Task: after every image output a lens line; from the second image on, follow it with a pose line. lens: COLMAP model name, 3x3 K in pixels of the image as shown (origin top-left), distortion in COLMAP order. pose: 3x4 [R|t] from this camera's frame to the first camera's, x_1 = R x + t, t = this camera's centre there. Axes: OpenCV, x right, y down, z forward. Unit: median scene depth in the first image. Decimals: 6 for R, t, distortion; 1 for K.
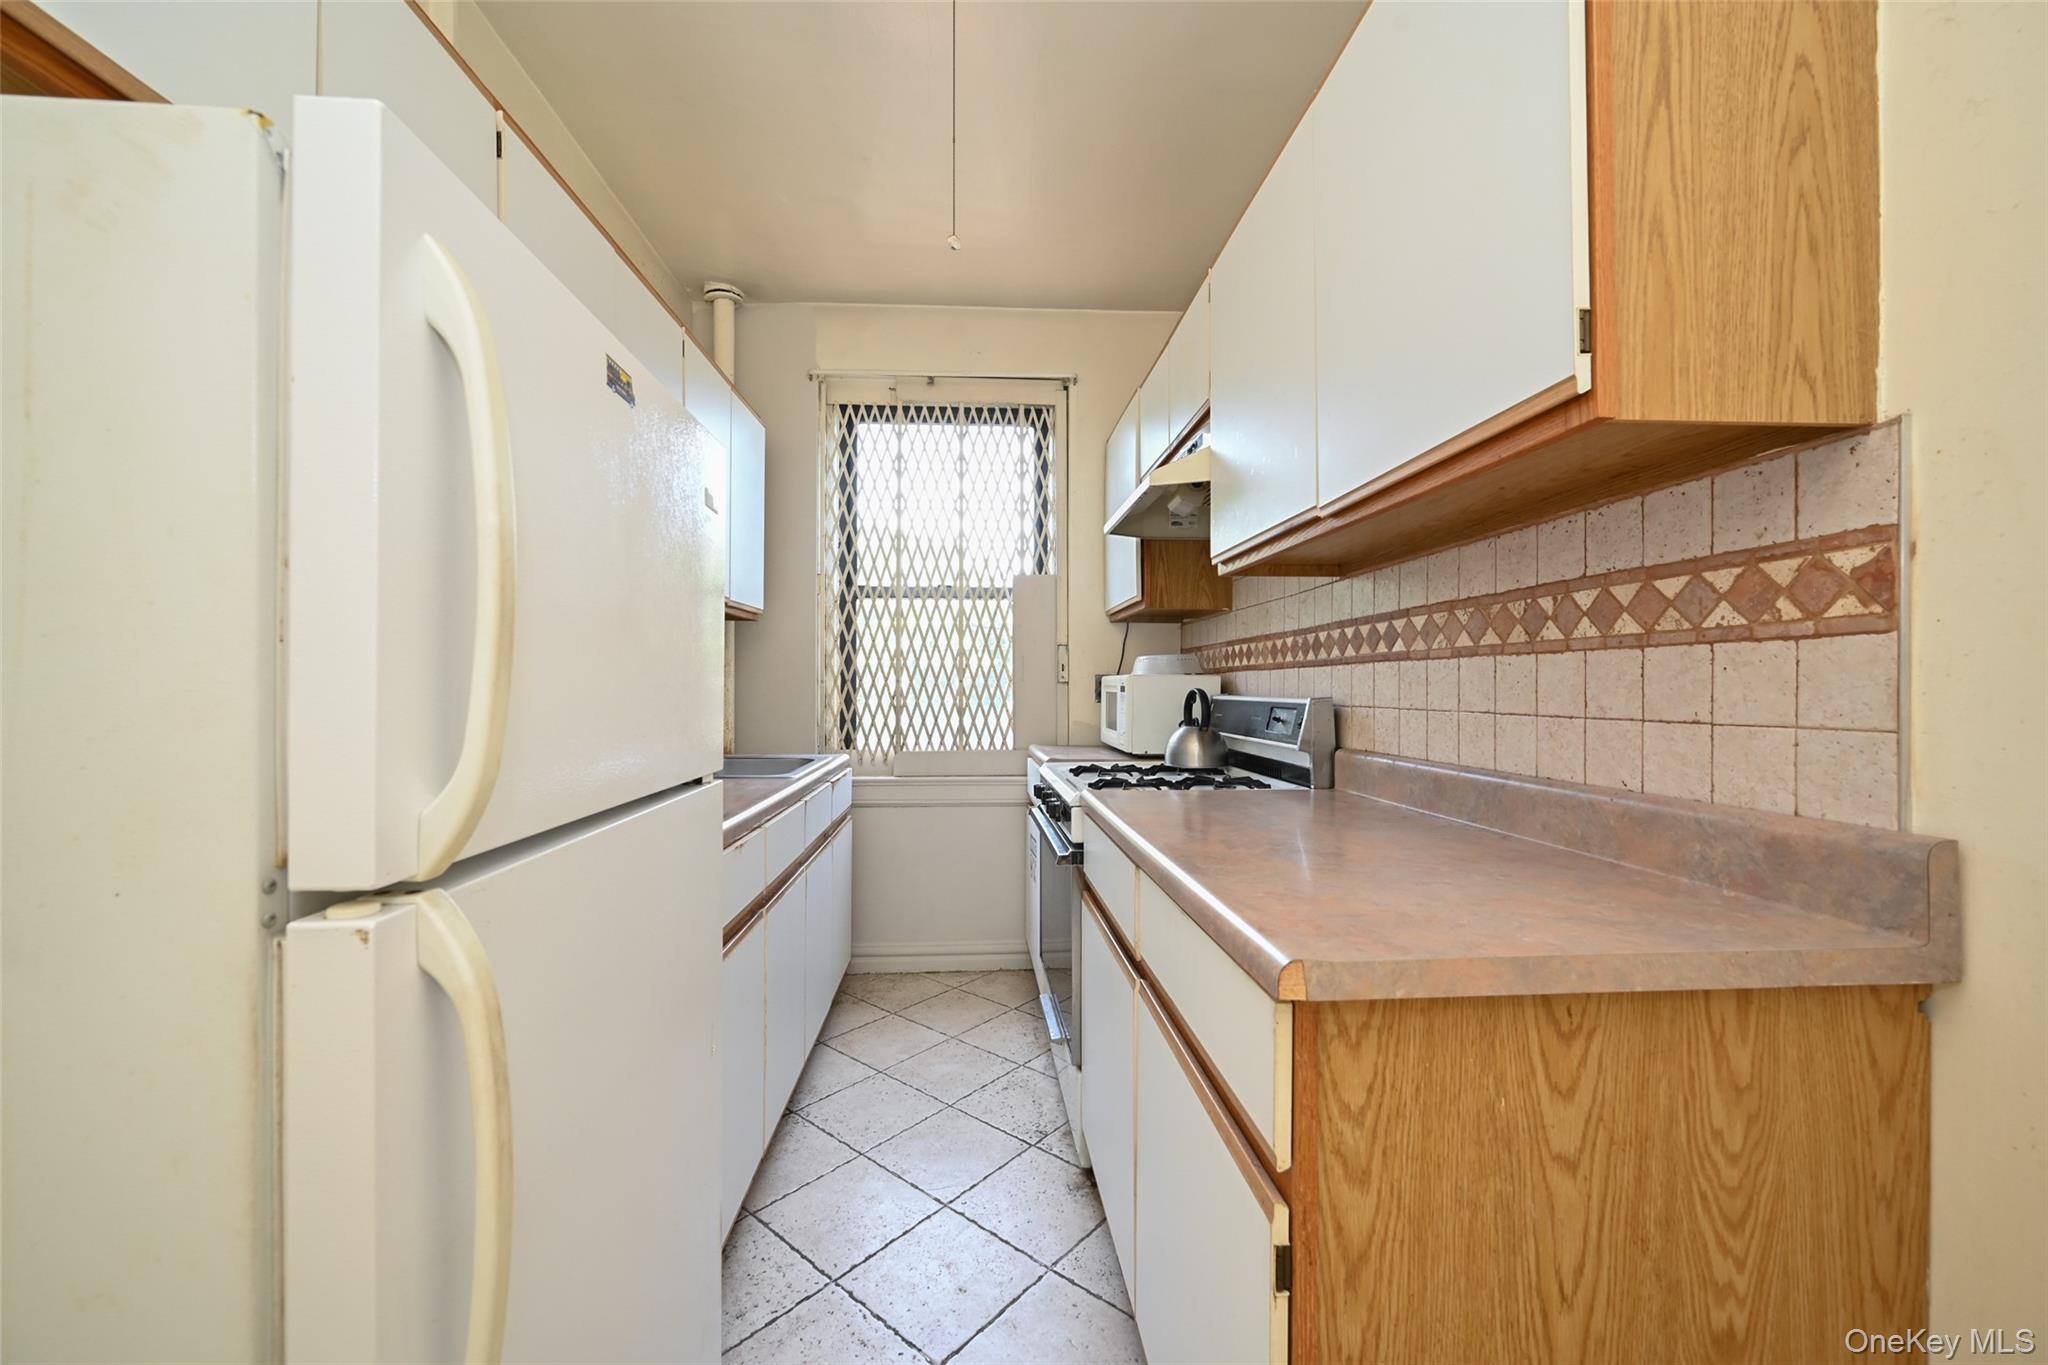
lens RADIAL K [[801.0, 0, 1031.5], [0, 801.0, 674.0], [0, 0, 1]] dist [0.000290, -0.000034]
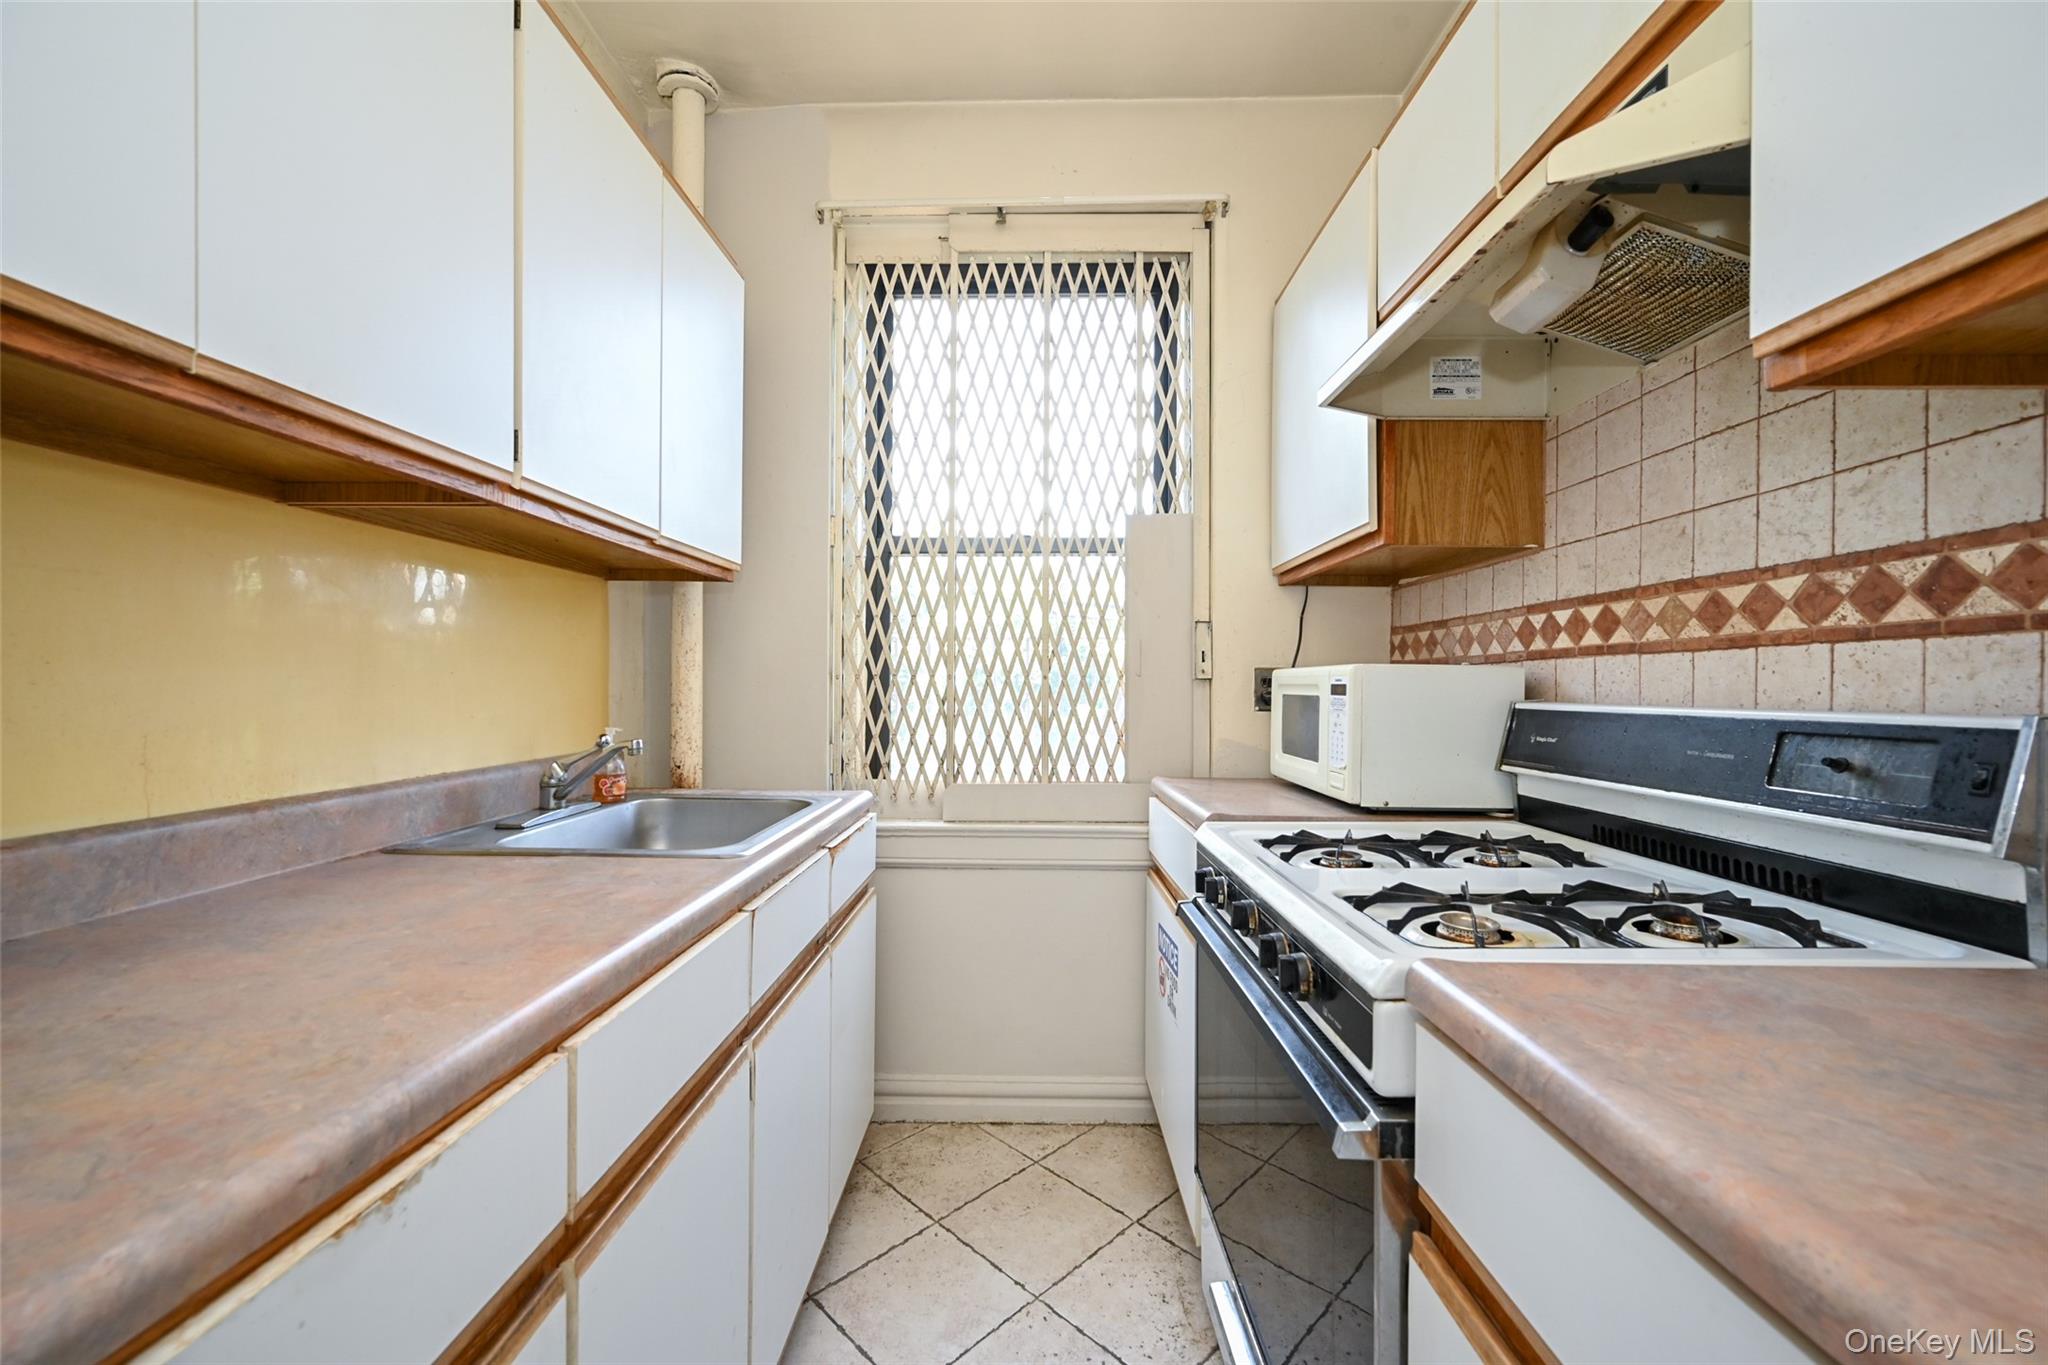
lens RADIAL K [[801.0, 0, 1021.2], [0, 801.0, 689.1], [0, 0, 1]] dist [0.000290, -0.000034]
pose [[0.995596, 0.005243, -0.093597, -0.046839], [-0.003798, 0.999871, 0.015604, 0.008466], [0.093667, -0.015180, 0.995488, 0.349028]]
